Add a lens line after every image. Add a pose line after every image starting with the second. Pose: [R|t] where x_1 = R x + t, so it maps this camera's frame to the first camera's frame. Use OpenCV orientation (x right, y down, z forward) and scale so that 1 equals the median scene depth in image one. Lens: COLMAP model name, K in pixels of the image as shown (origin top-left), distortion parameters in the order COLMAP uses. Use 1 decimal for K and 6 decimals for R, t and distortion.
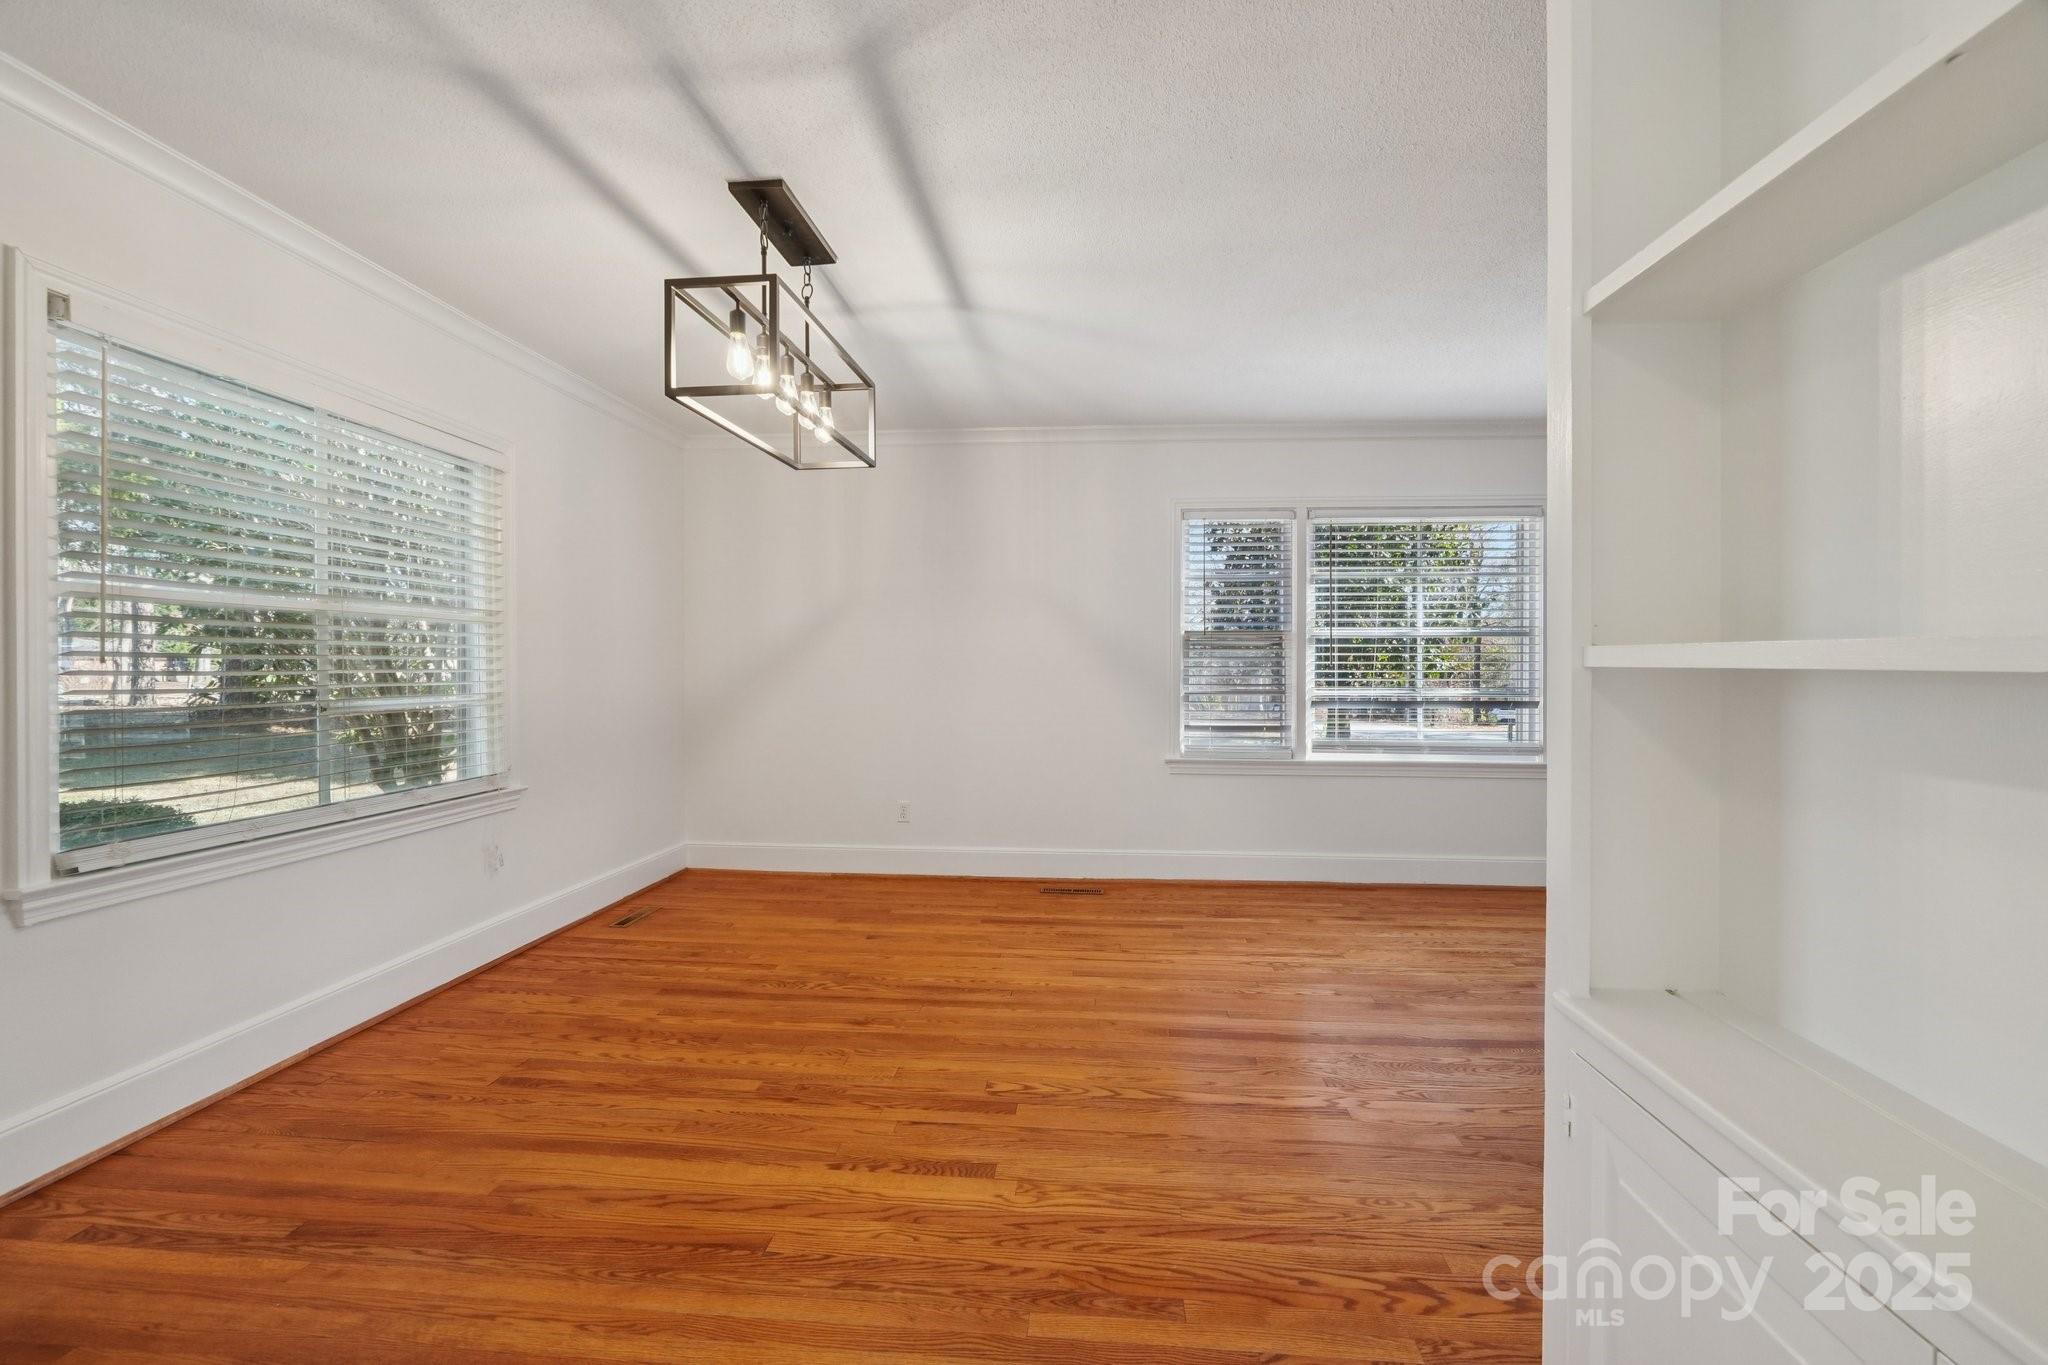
lens RADIAL K [[852.1, 0, 1043.0], [0, 852.1, 674.5], [0, 0, 1]] dist [-0.005419, 0.000419]
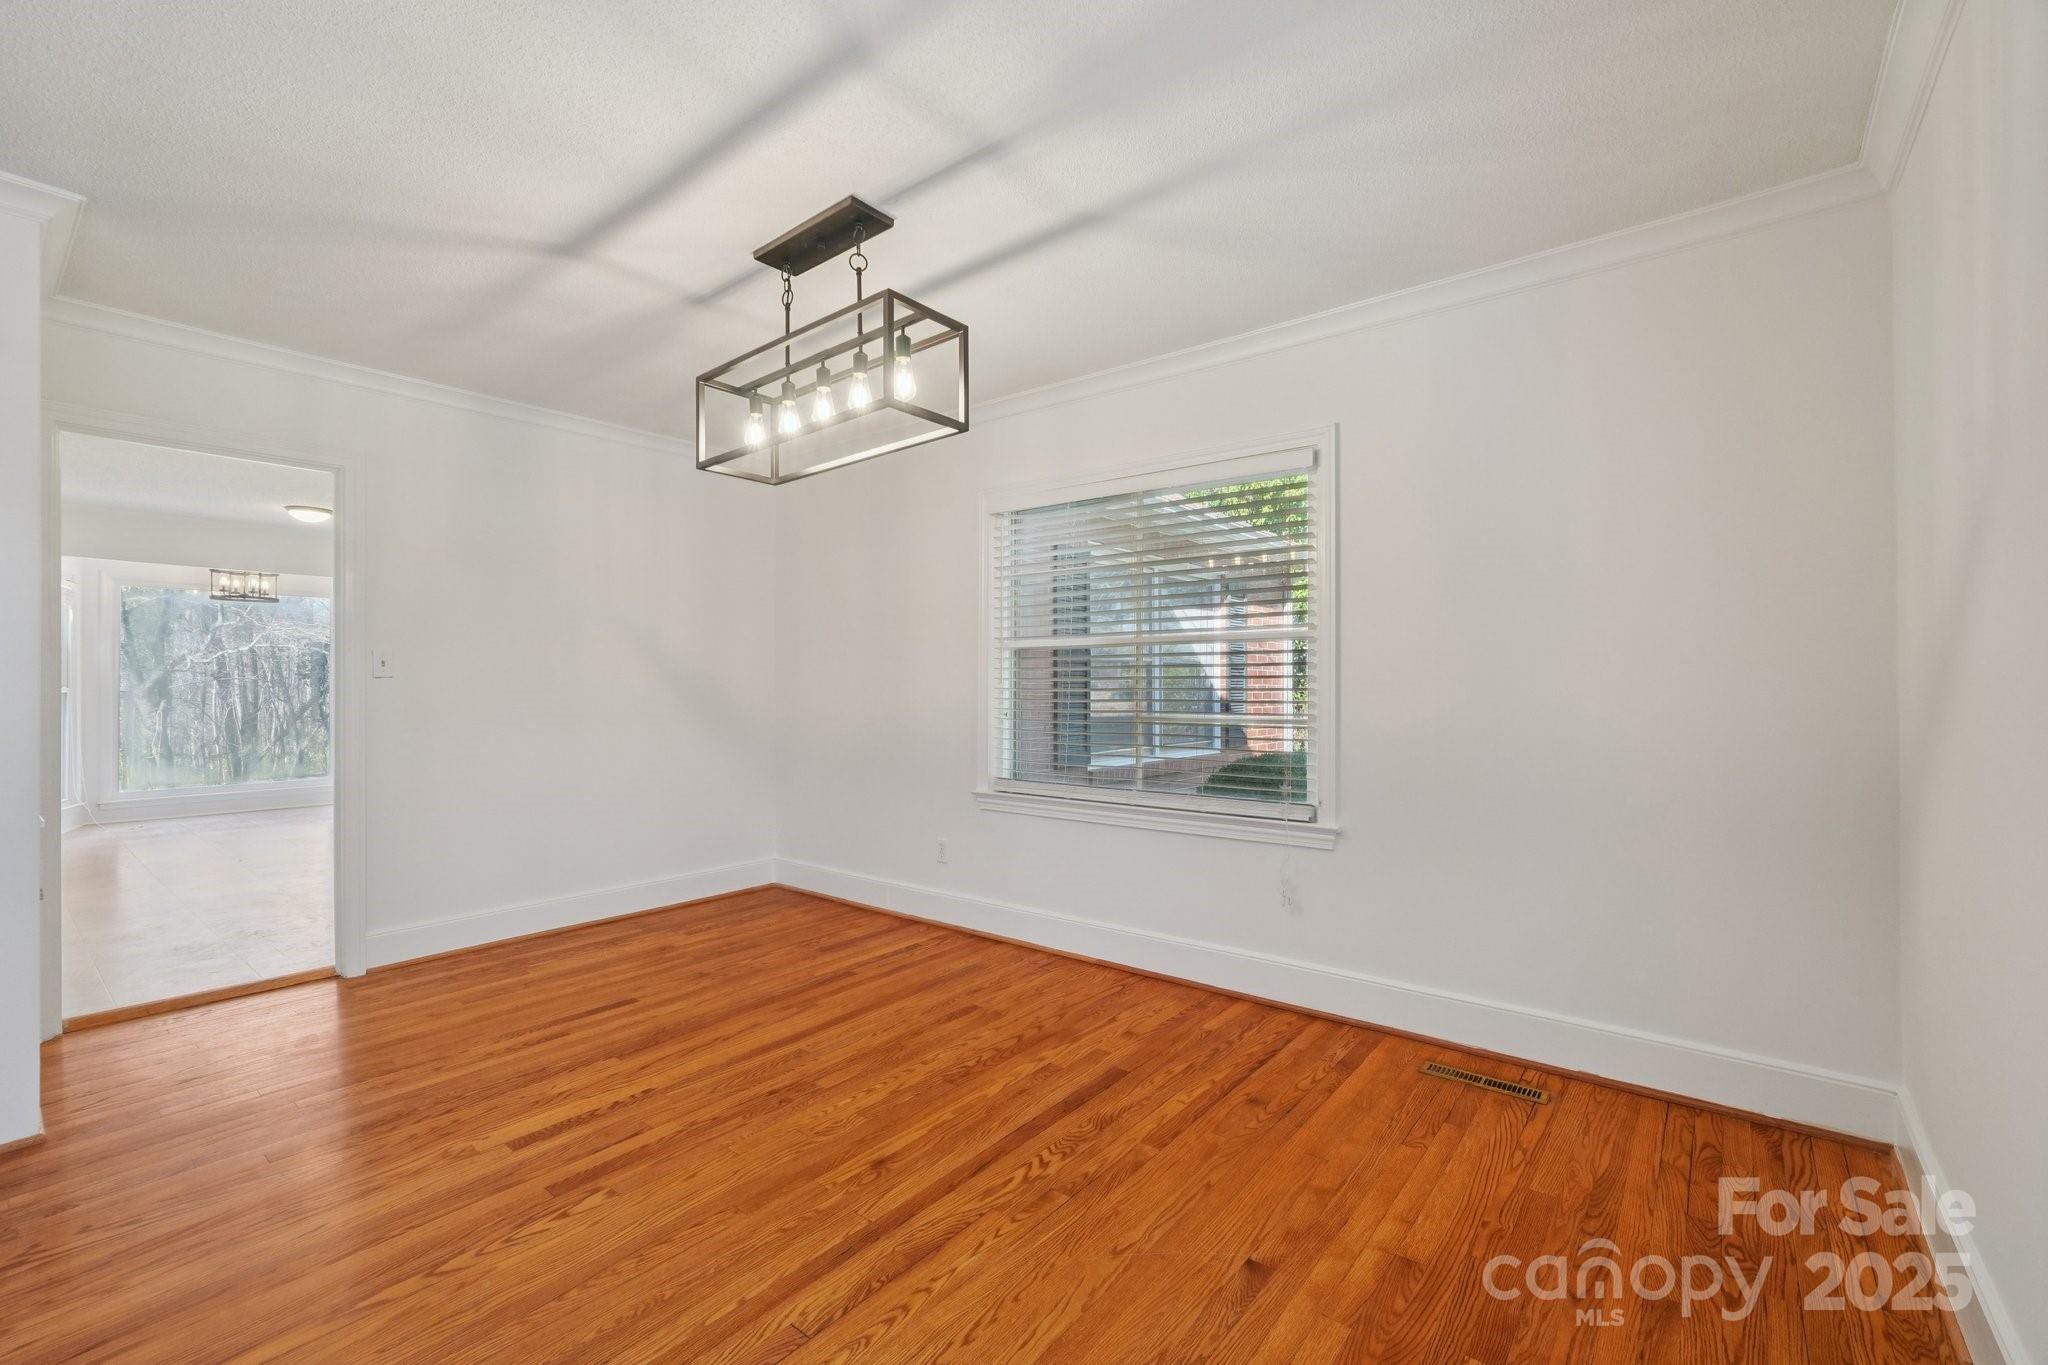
lens RADIAL K [[852.1, 0, 1020.0], [0, 852.1, 687.2], [0, 0, 1]] dist [-0.005419, 0.000419]
pose [[-0.565551, 0.000513, -0.824713, 0.366518], [-0.005074, 0.999979, 0.004102, -0.013864], [0.824698, 0.006504, -0.565536, 1.668837]]
